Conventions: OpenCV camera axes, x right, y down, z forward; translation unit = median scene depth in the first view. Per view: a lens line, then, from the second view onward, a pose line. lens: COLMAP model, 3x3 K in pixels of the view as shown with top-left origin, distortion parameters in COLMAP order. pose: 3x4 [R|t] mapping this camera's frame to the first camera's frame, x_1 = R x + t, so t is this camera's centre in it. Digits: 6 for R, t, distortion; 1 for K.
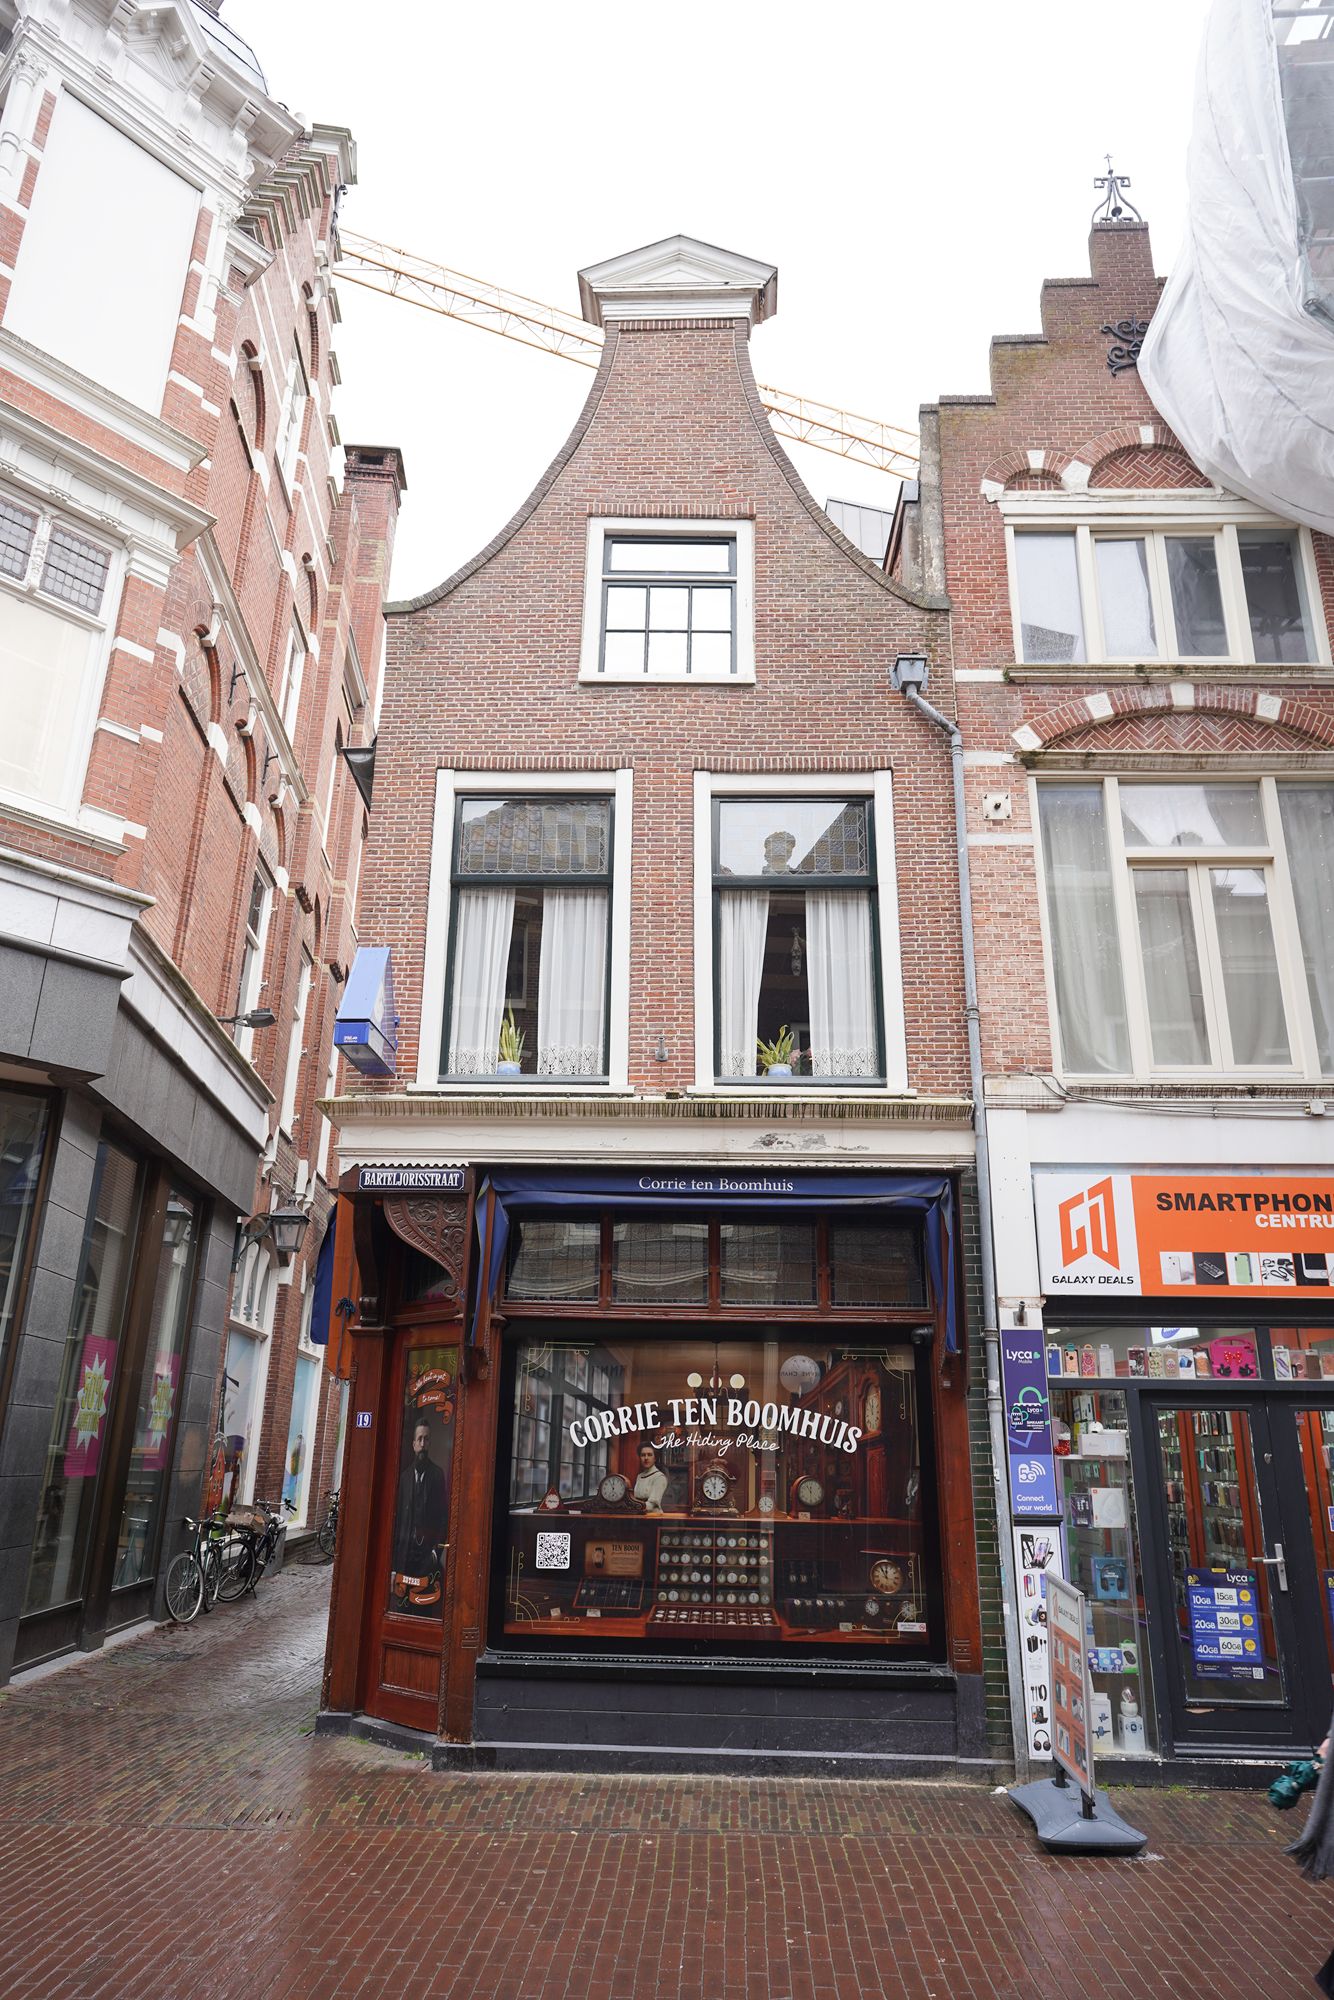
lens RADIAL K [[1306.1, 0, 676.7], [0, 1306.1, 999.3], [0, 0, 1]] dist [-0.029901, 0.023354]
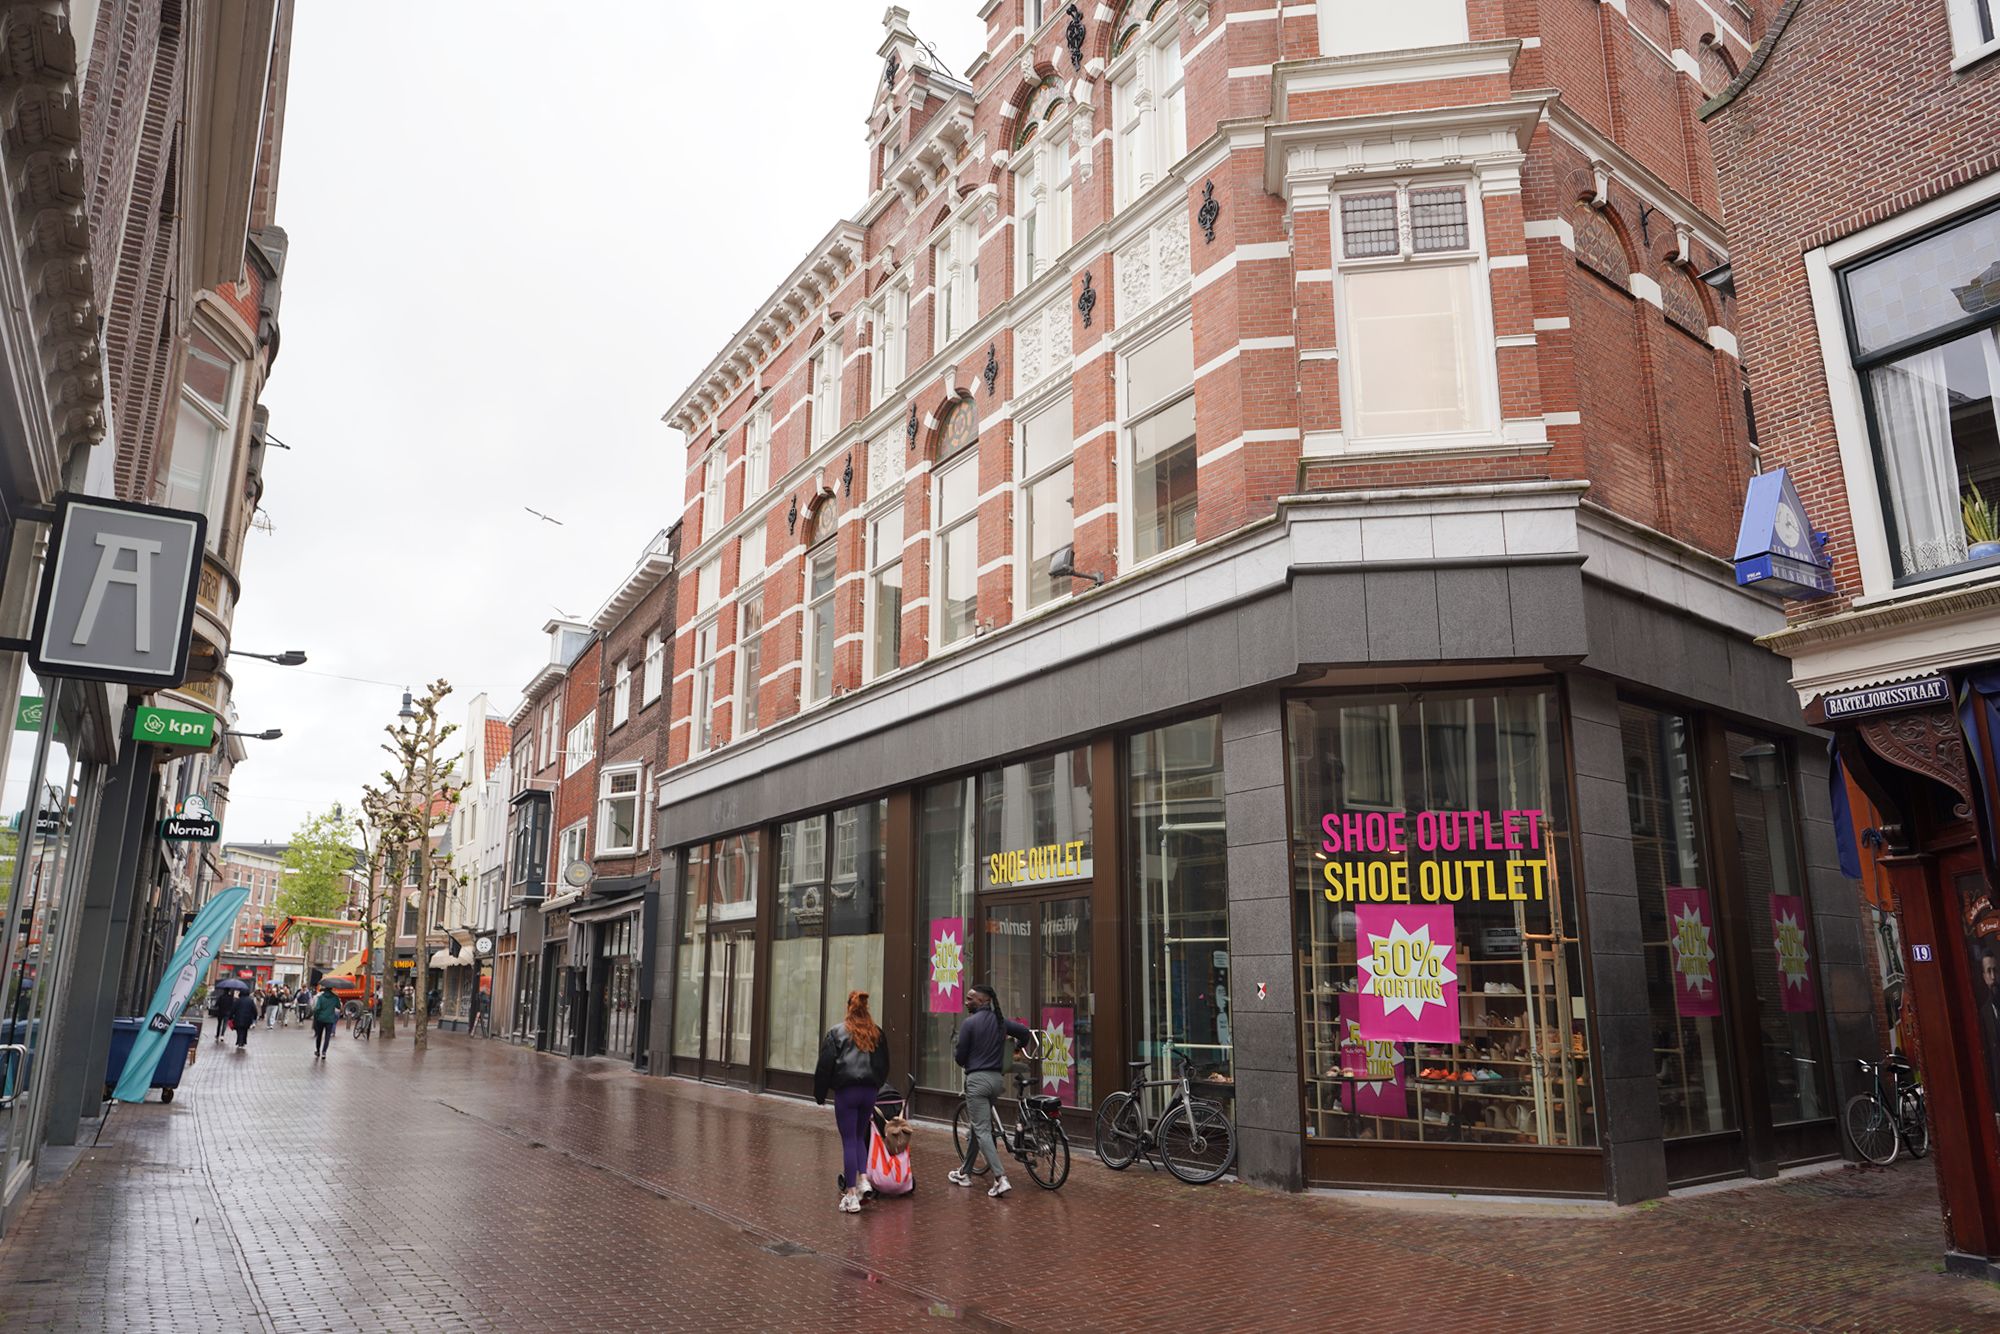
lens RADIAL K [[1329.1, 0, 972.3], [0, 1329.1, 671.1], [0, 0, 1]] dist [-0.033344, 0.022836]
pose [[0.530822, -0.208395, -0.821462, 0.188390], [0.280009, 0.957987, -0.062091, -0.003241], [0.799889, -0.197058, 0.566873, -0.037493]]
